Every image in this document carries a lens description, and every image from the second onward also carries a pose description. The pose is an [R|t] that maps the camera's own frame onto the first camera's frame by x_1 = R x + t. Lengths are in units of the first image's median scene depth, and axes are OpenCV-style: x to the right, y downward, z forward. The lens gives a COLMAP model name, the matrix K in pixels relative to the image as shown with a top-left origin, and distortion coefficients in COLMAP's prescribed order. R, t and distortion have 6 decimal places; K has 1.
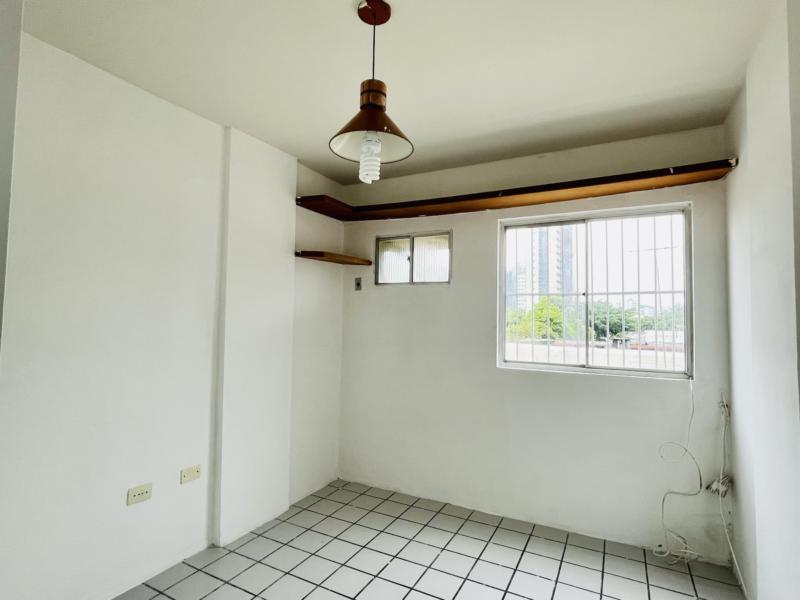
lens RADIAL K [[438.7, 0, 400.0], [0, 438.7, 300.0], [0, 0, 1]] dist [-0.003724, 0.001573]
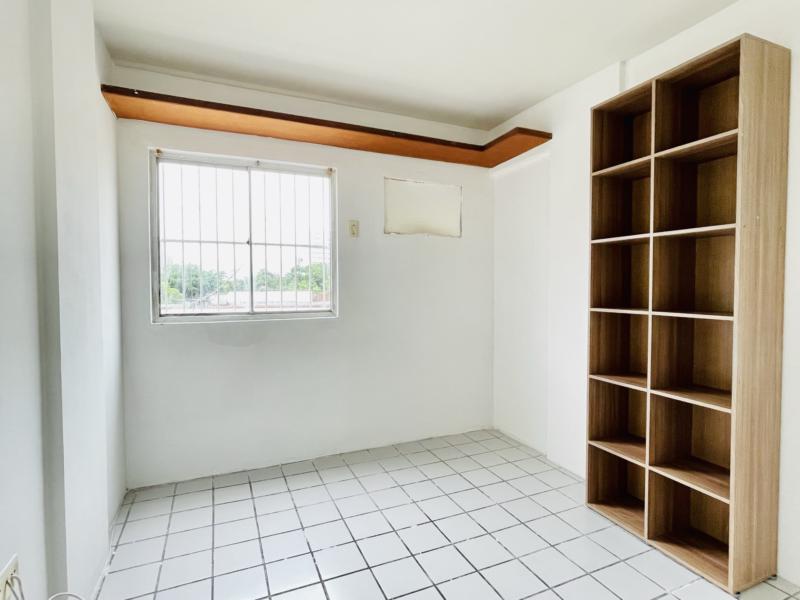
lens RADIAL K [[438.7, 0, 400.0], [0, 438.7, 300.0], [0, 0, 1]] dist [-0.003724, 0.001573]
pose [[0.587968, -0.062730, 0.806448, -0.228360], [-0.033599, 0.994234, 0.101833, 0.004007], [-0.808186, -0.086971, 0.582470, 0.131838]]
